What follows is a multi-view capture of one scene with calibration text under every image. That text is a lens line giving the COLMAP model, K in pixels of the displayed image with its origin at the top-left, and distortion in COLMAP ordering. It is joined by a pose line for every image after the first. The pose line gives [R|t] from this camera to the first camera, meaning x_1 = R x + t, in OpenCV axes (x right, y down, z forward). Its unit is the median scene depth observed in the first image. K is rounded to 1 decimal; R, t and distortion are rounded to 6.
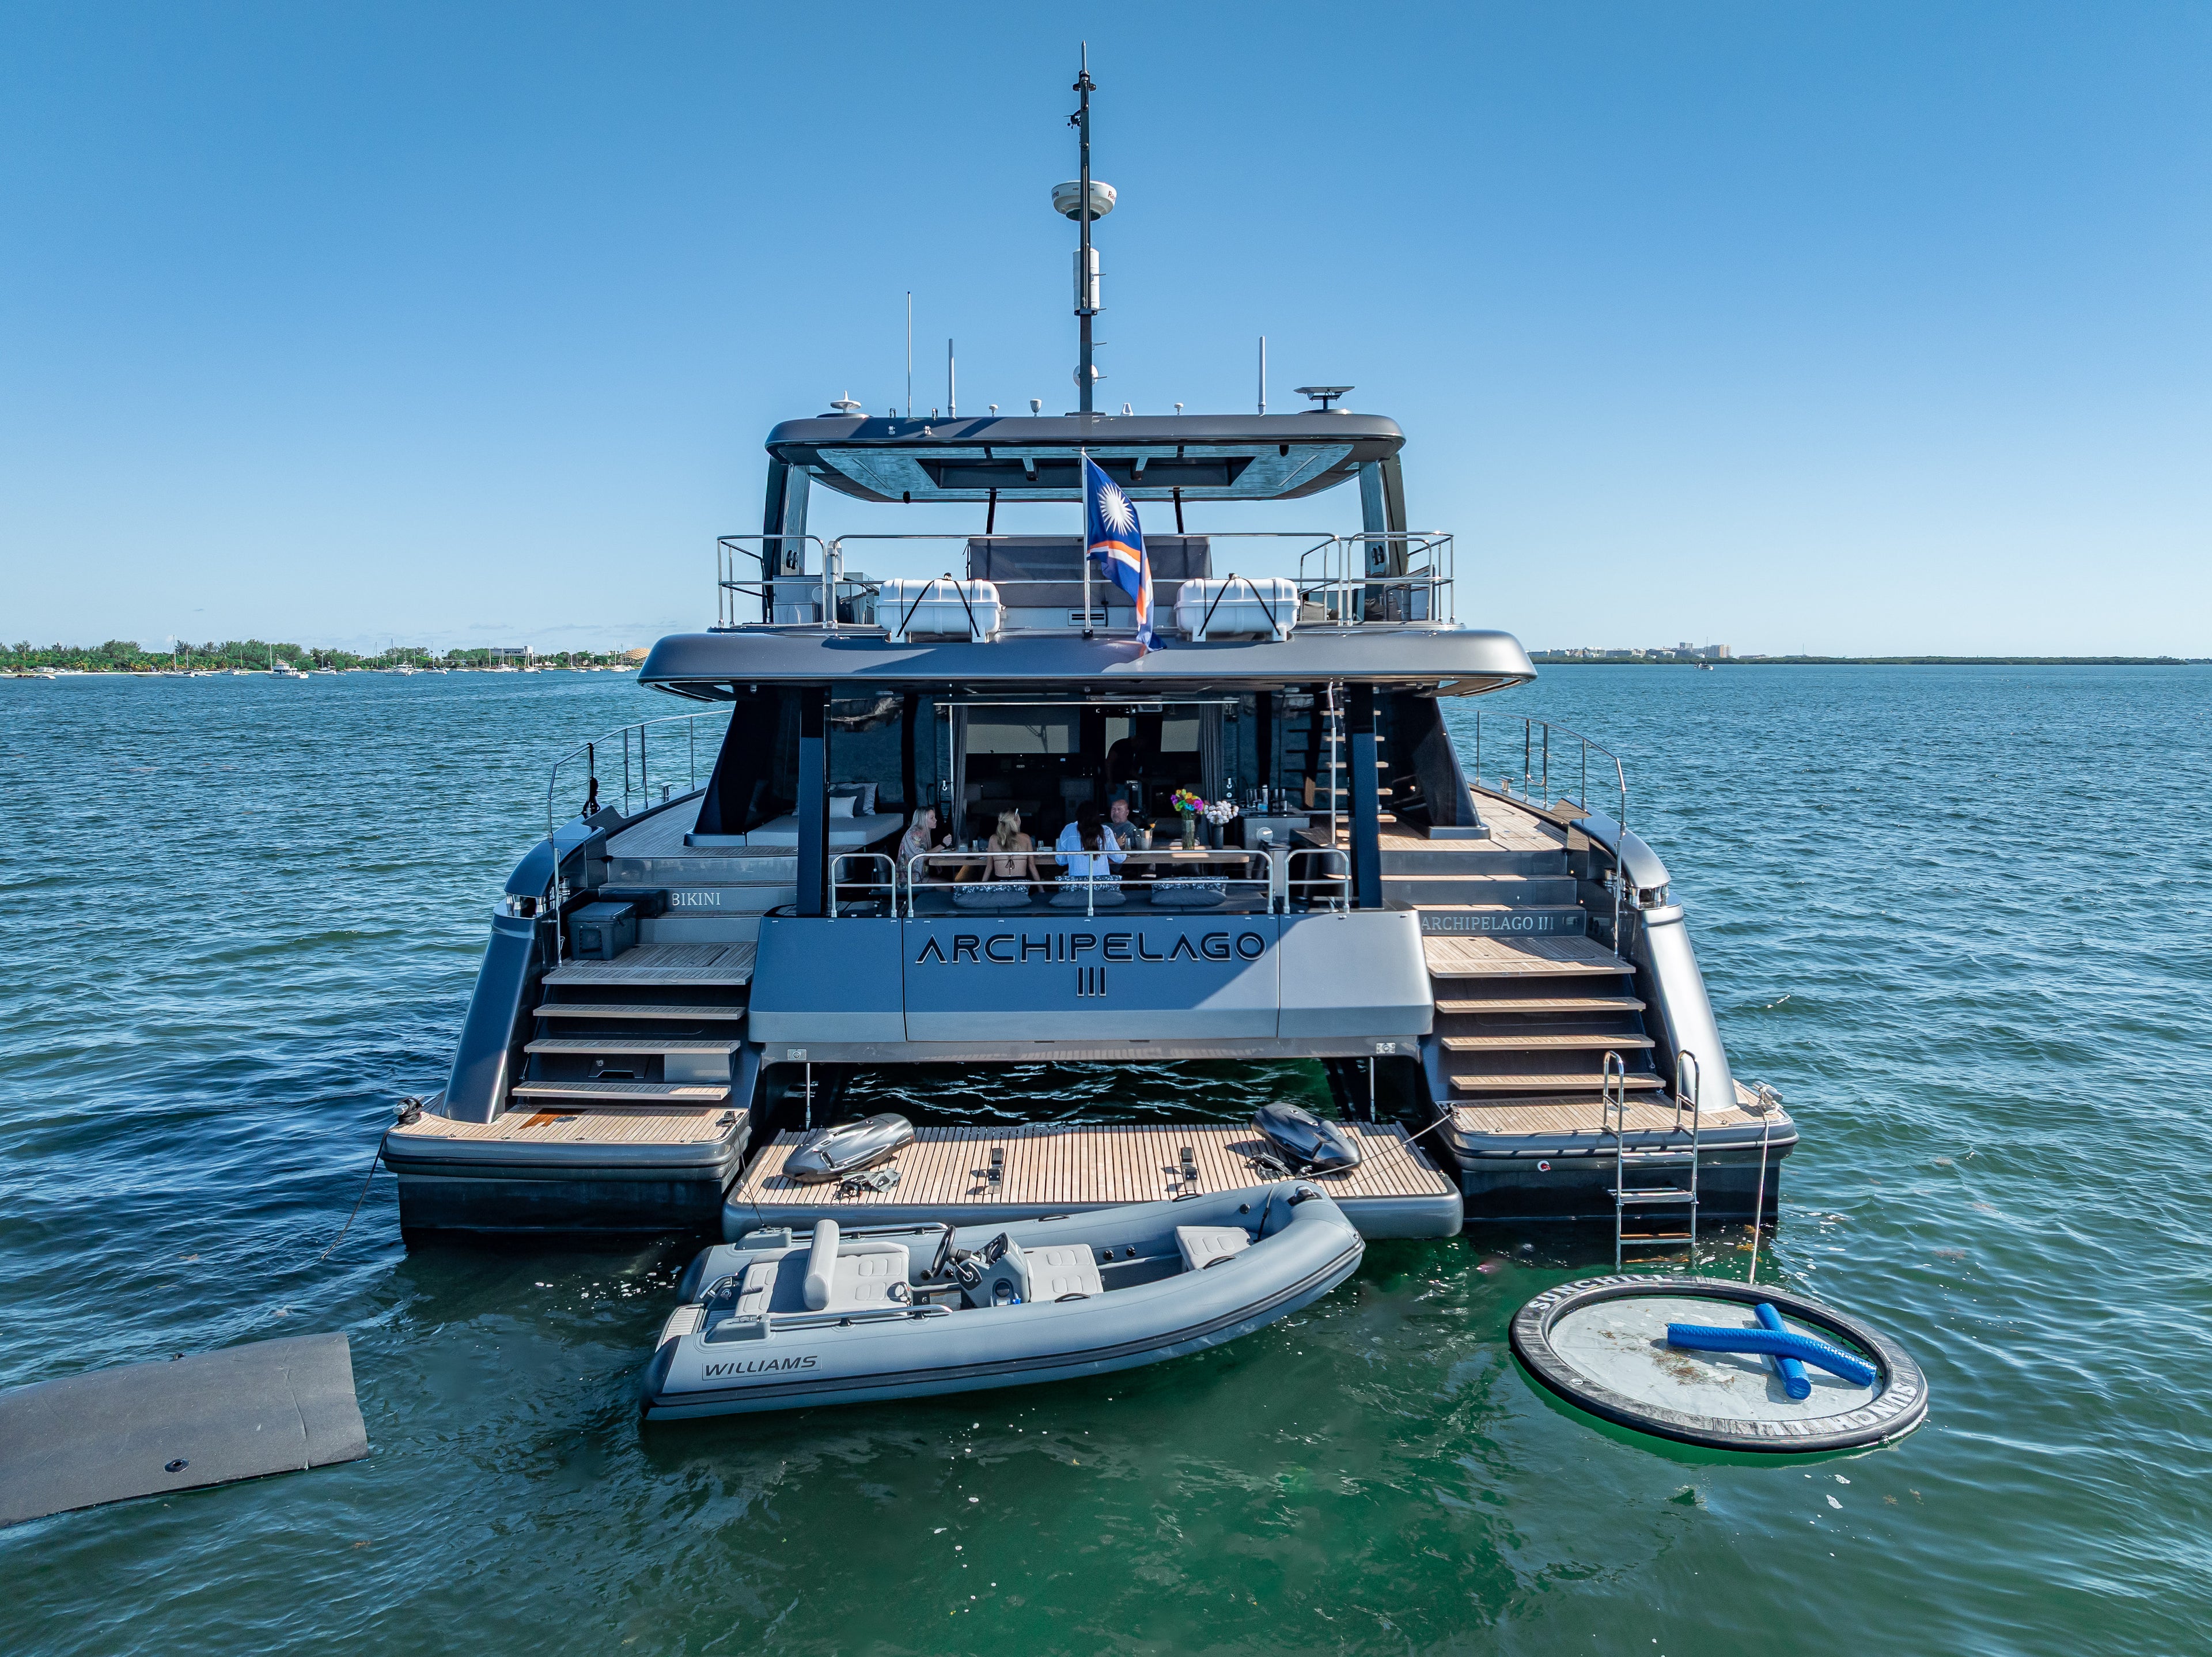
lens RADIAL K [[1871.1, 0, 1100.2], [0, 1871.1, 825.2], [0, 0, 1]] dist [-0.056147, -0.003238]
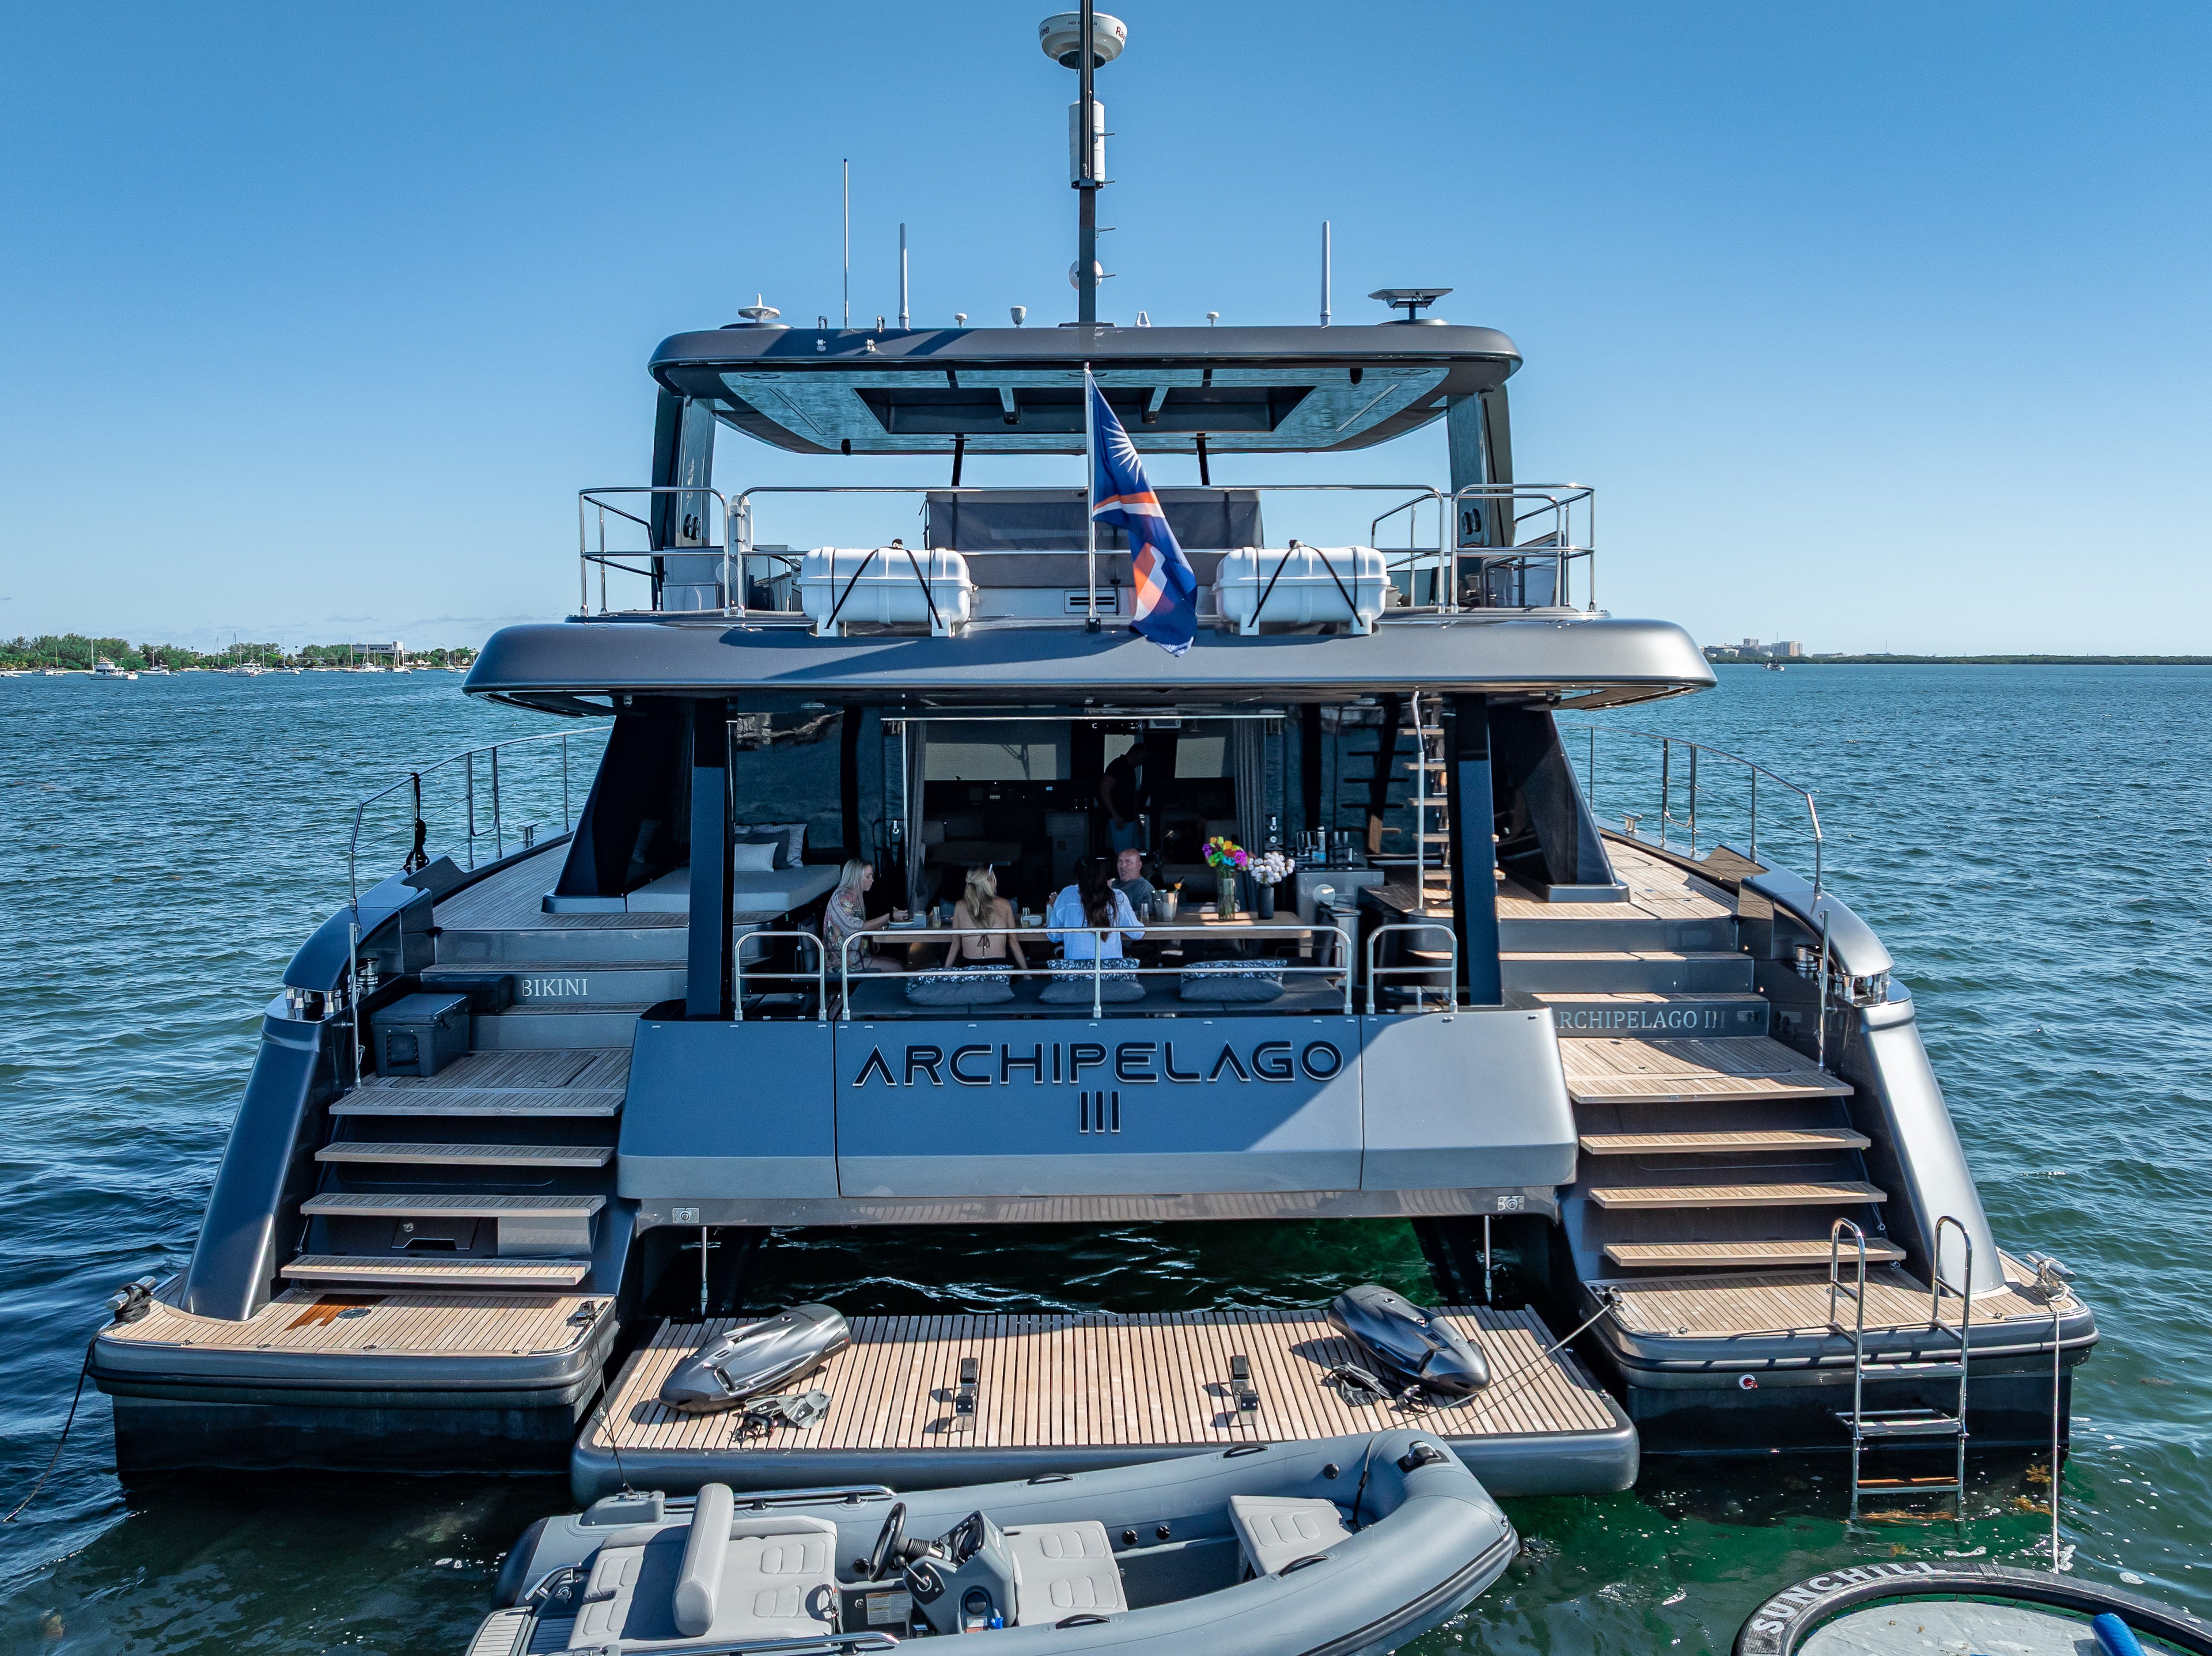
lens RADIAL K [[2125.7, 0, 1107.0], [0, 2125.7, 836.5], [0, 0, 1]] dist [-0.055125, 0.001087]
pose [[0.999910, -0.000941, 0.013397, -0.012272], [0.000995, 0.999992, -0.003967, -0.017648], [-0.013393, 0.003980, 0.999902, 0.184702]]
